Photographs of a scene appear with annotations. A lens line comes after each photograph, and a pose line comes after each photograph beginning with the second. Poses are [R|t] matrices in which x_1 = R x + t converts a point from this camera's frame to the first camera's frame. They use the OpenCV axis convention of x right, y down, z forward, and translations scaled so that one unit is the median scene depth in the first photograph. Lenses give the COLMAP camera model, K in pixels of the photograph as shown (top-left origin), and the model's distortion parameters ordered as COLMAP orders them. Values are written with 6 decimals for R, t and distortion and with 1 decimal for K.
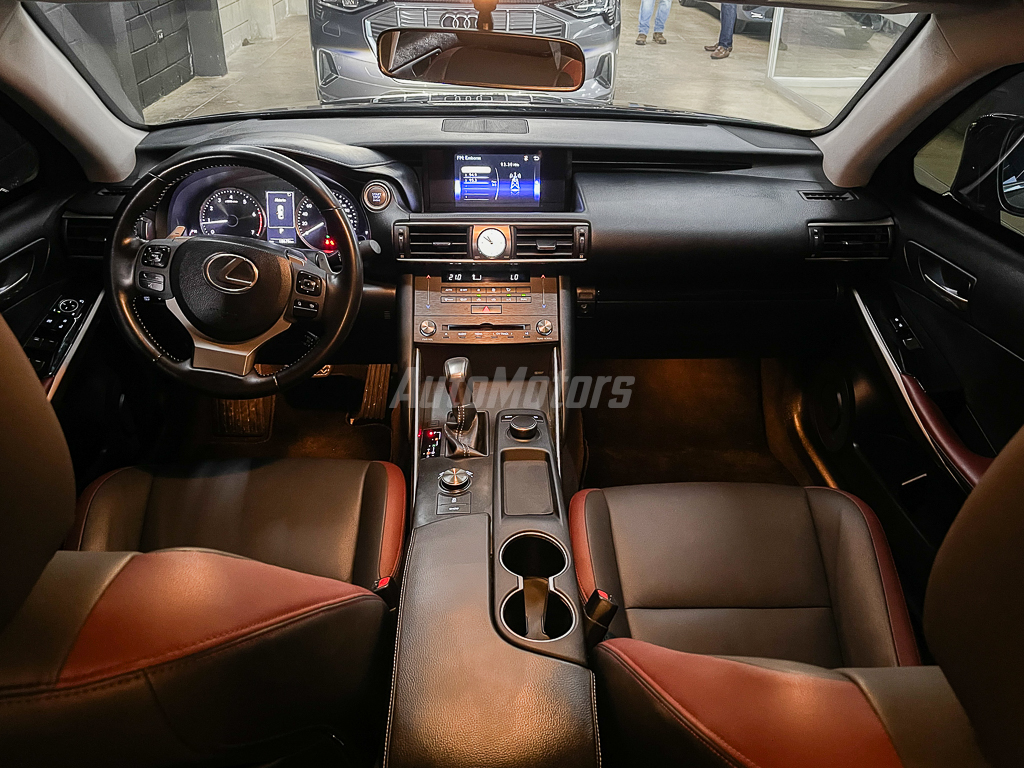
lens RADIAL K [[871.2, 0, 532.0], [0, 871.2, 400.2], [0, 0, 1]] dist [0.054579, -0.007420]
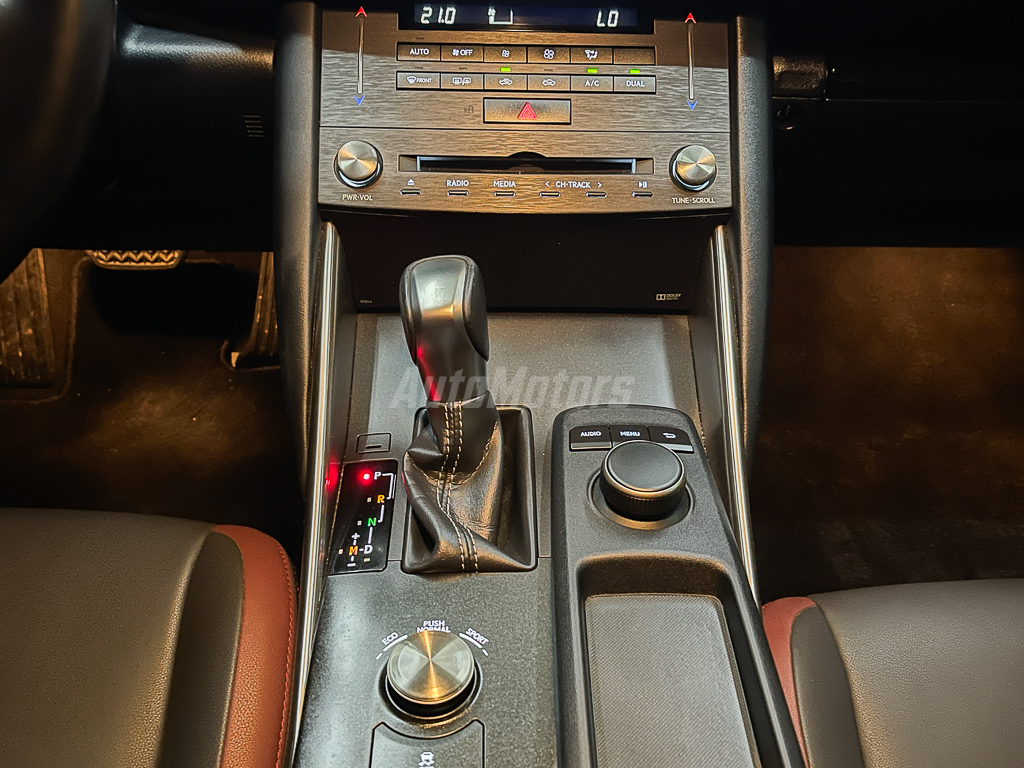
lens RADIAL K [[968.9, 0, 537.6], [0, 968.9, 412.4], [0, 0, 1]] dist [0.018533, 0.006723]
pose [[0.999829, 0.017972, 0.004469, -0.047969], [-0.018449, 0.987604, 0.155878, -0.046271], [-0.001612, -0.155934, 0.987766, 0.600786]]
